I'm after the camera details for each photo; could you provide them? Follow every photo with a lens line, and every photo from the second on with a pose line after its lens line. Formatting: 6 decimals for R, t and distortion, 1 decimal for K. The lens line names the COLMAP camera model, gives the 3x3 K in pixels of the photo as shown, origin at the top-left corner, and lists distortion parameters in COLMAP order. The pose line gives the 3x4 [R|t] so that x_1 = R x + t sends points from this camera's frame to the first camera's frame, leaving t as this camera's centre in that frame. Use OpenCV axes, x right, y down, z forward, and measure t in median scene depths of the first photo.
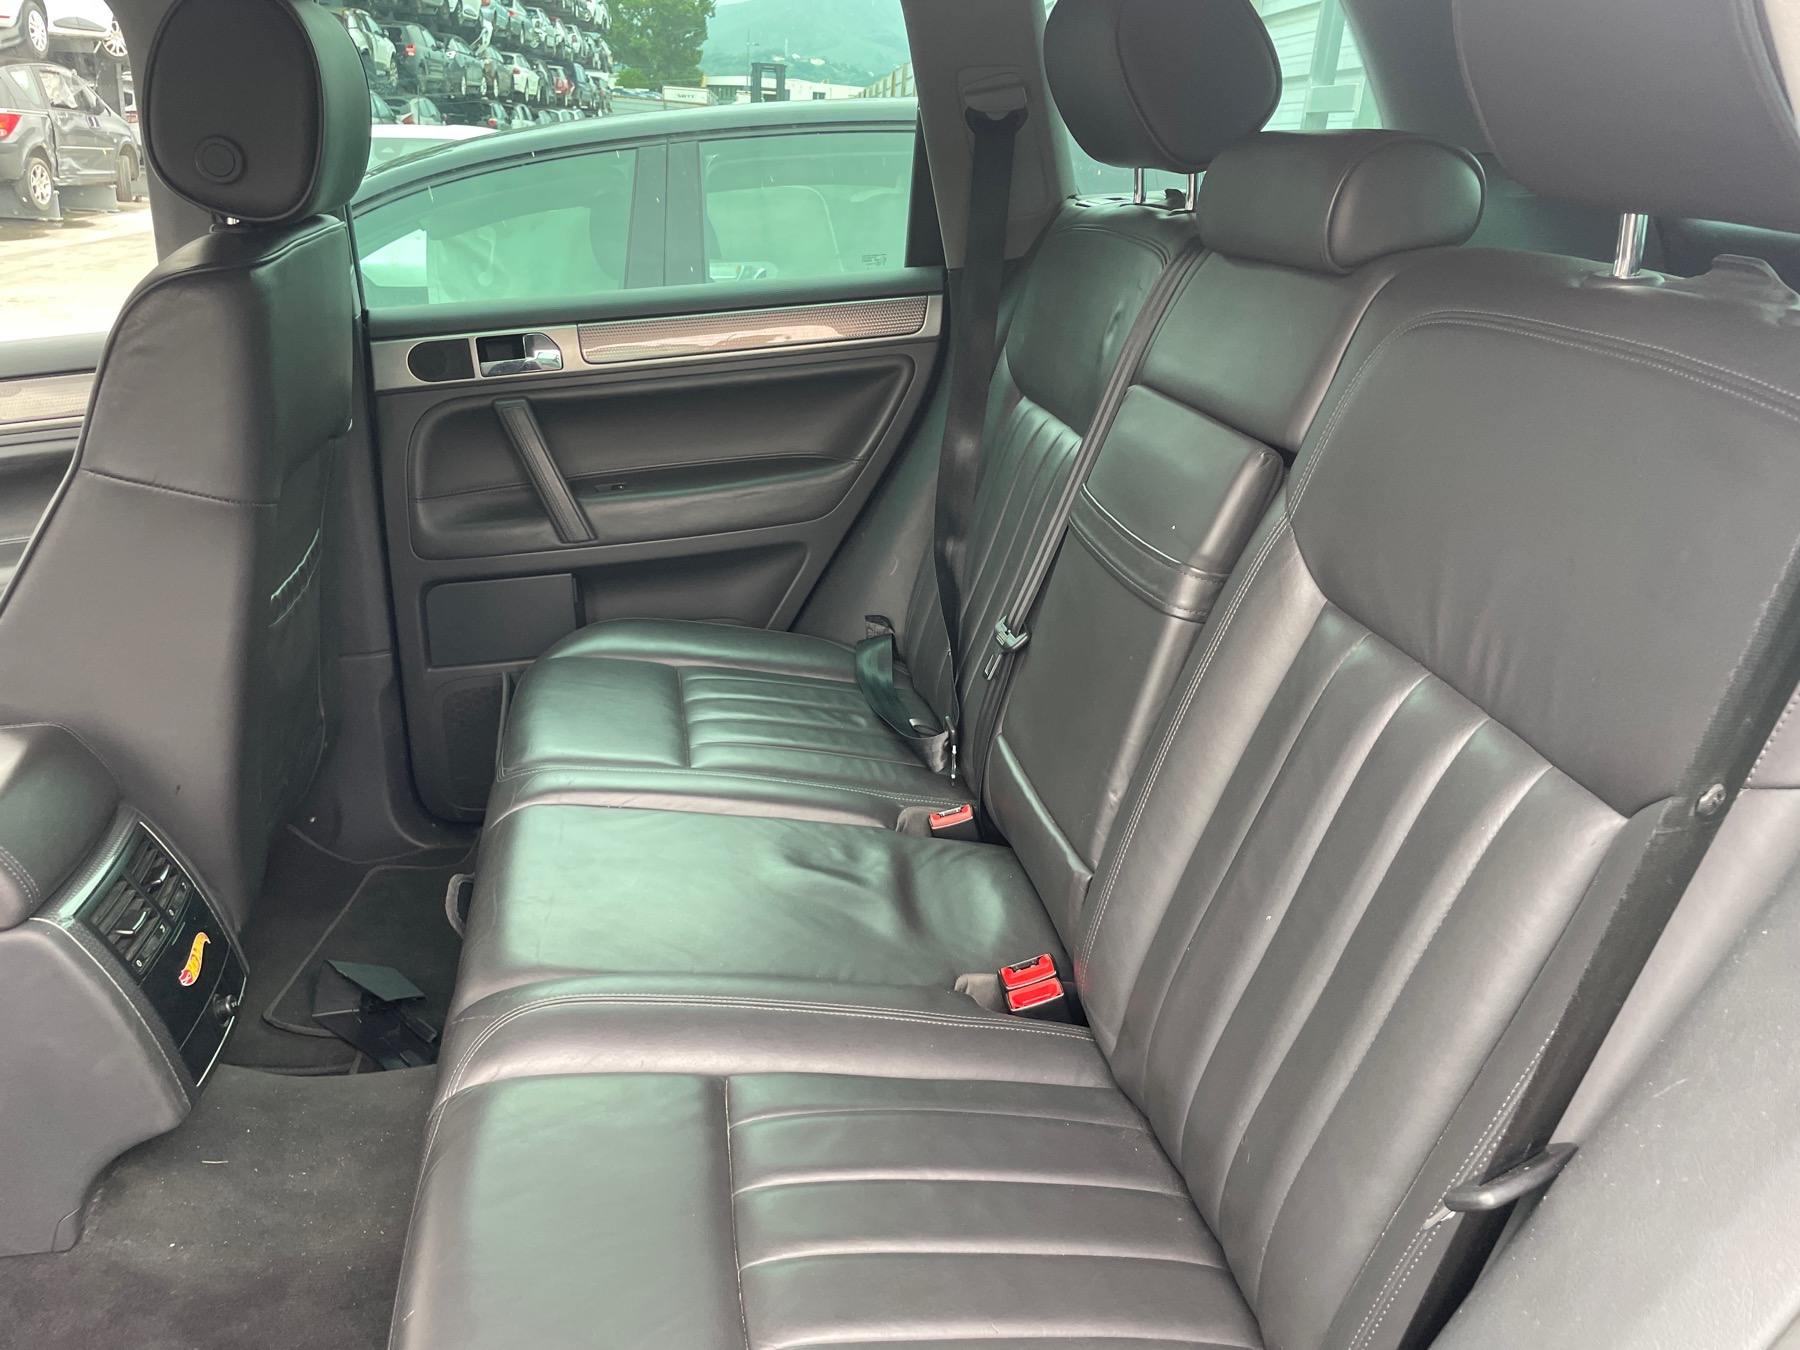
lens RADIAL K [[1382.3, 0, 888.2], [0, 1382.3, 677.2], [0, 0, 1]] dist [0.081170, -0.110595]
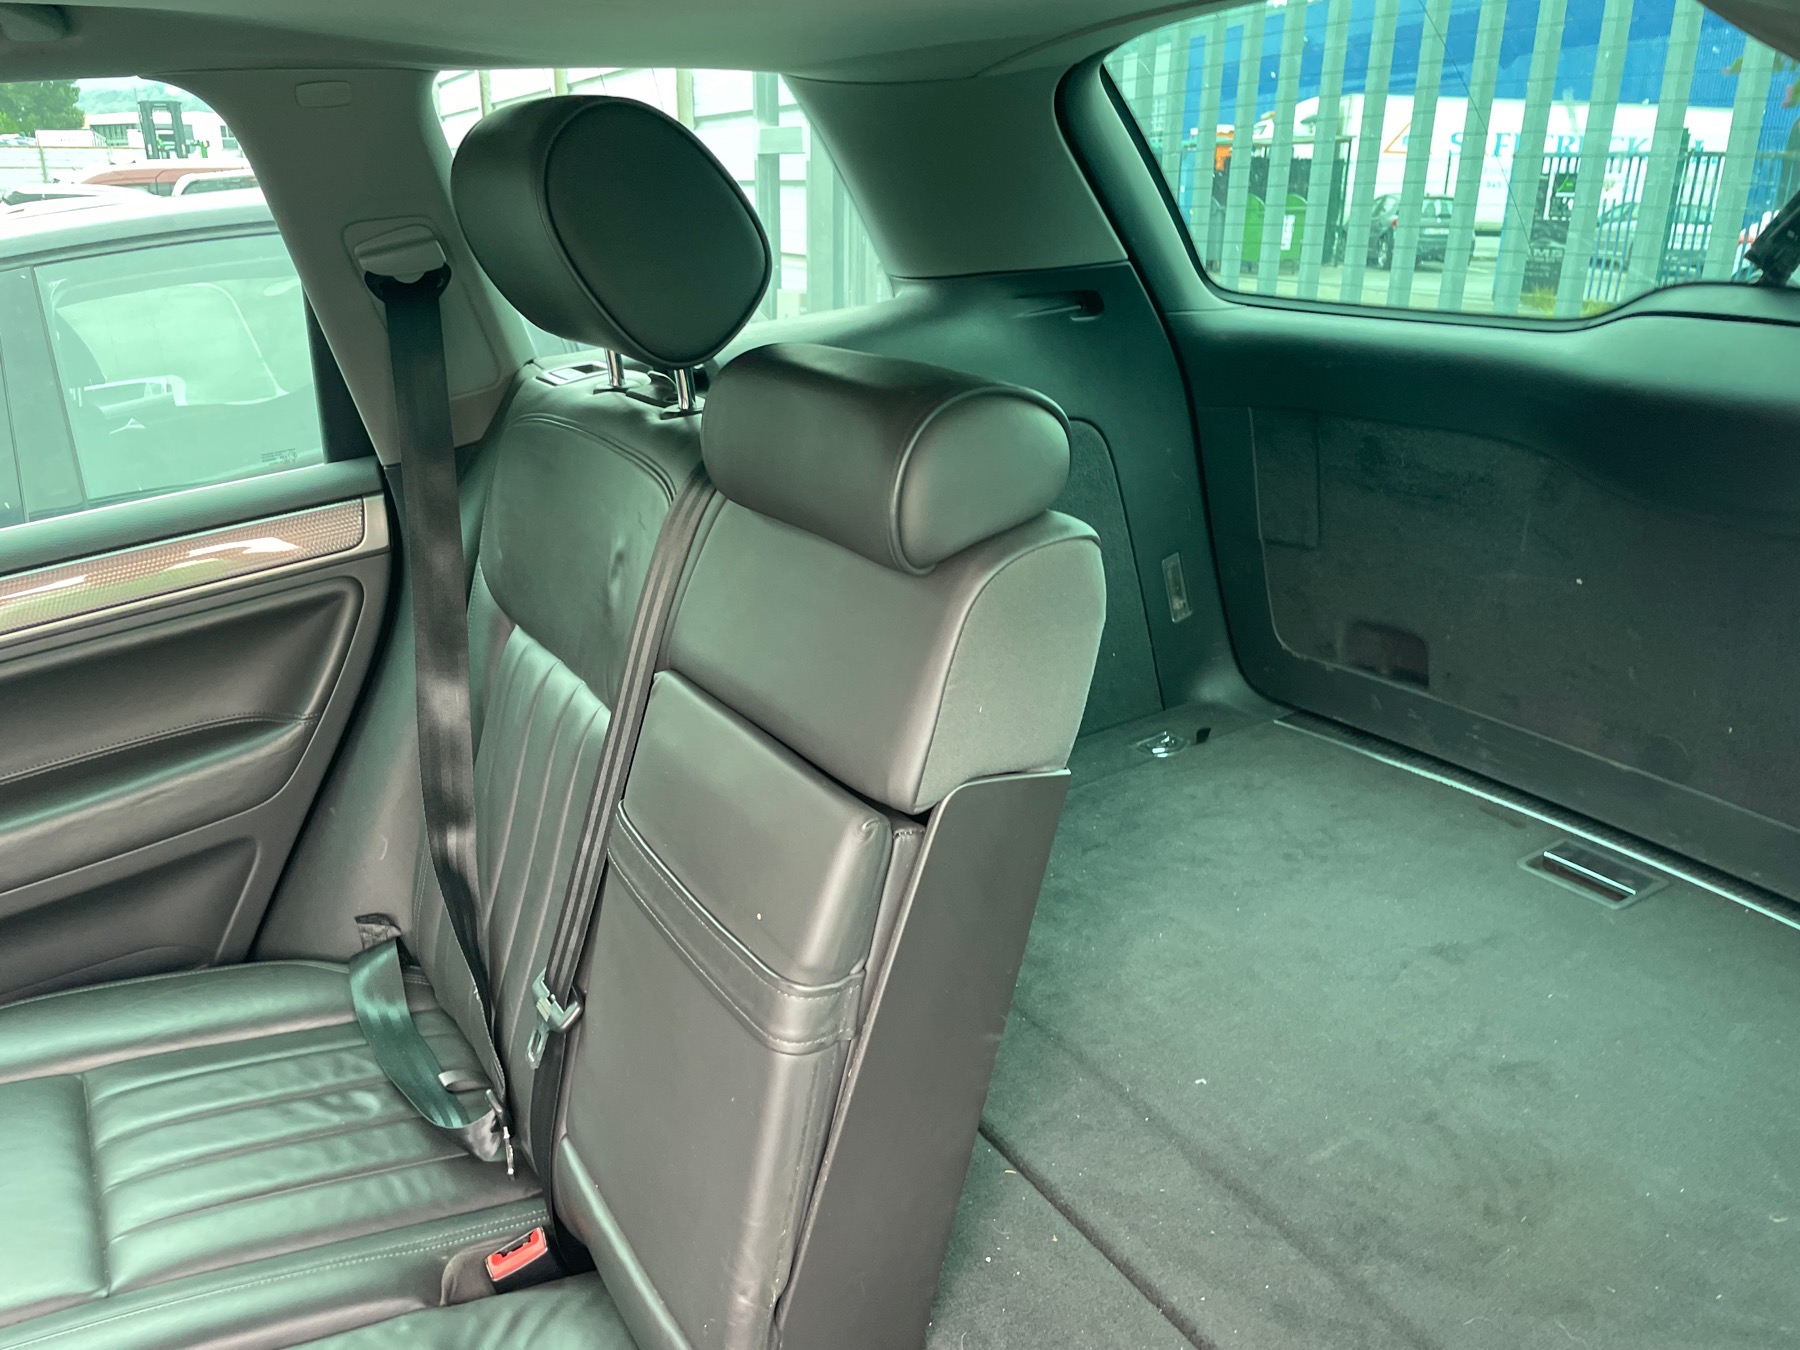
lens RADIAL K [[1382.3, 0, 917.3], [0, 1382.3, 674.9], [0, 0, 1]] dist [0.081170, -0.110595]
pose [[0.926491, -0.176813, 0.332193, 0.044053], [0.180929, 0.983317, 0.018766, -0.155711], [-0.329969, 0.042717, 0.943025, 0.196134]]
